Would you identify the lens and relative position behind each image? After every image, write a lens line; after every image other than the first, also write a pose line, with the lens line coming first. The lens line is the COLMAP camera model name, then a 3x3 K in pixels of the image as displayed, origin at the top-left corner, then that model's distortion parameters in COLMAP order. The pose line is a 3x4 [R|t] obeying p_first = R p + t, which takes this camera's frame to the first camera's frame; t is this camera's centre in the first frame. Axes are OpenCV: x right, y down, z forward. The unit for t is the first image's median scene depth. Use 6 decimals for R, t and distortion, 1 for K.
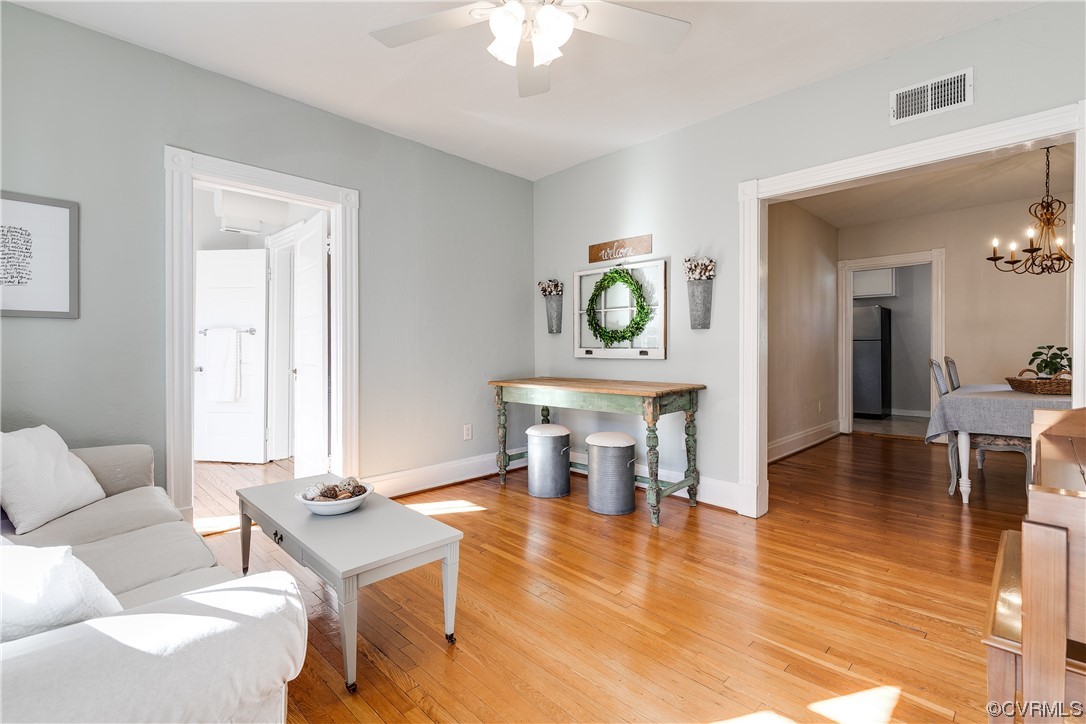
lens RADIAL K [[496.9, 0, 544.0], [0, 496.9, 358.3], [0, 0, 1]] dist [0.000598, -0.000999]
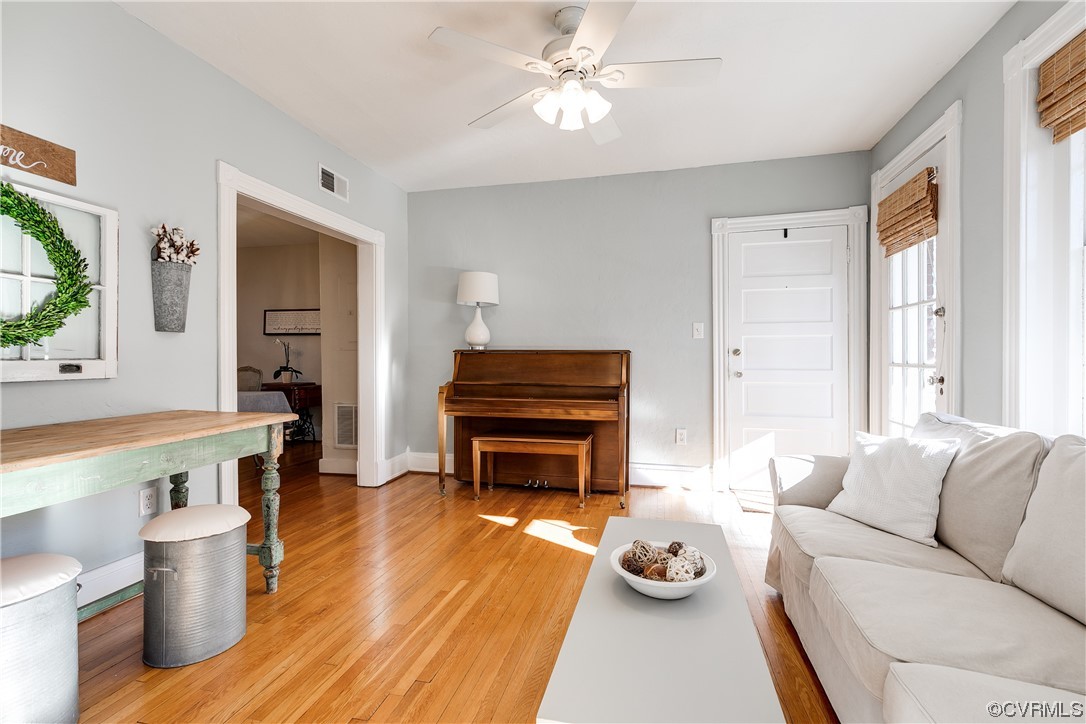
lens RADIAL K [[488.2, 0, 546.8], [0, 488.2, 363.2], [0, 0, 1]] dist [0.003145, -0.000020]
pose [[-0.524419, -0.007714, 0.851425, -0.543177], [0.020440, 0.999557, 0.021645, -0.018202], [-0.851215, 0.028754, -0.524029, 0.880686]]
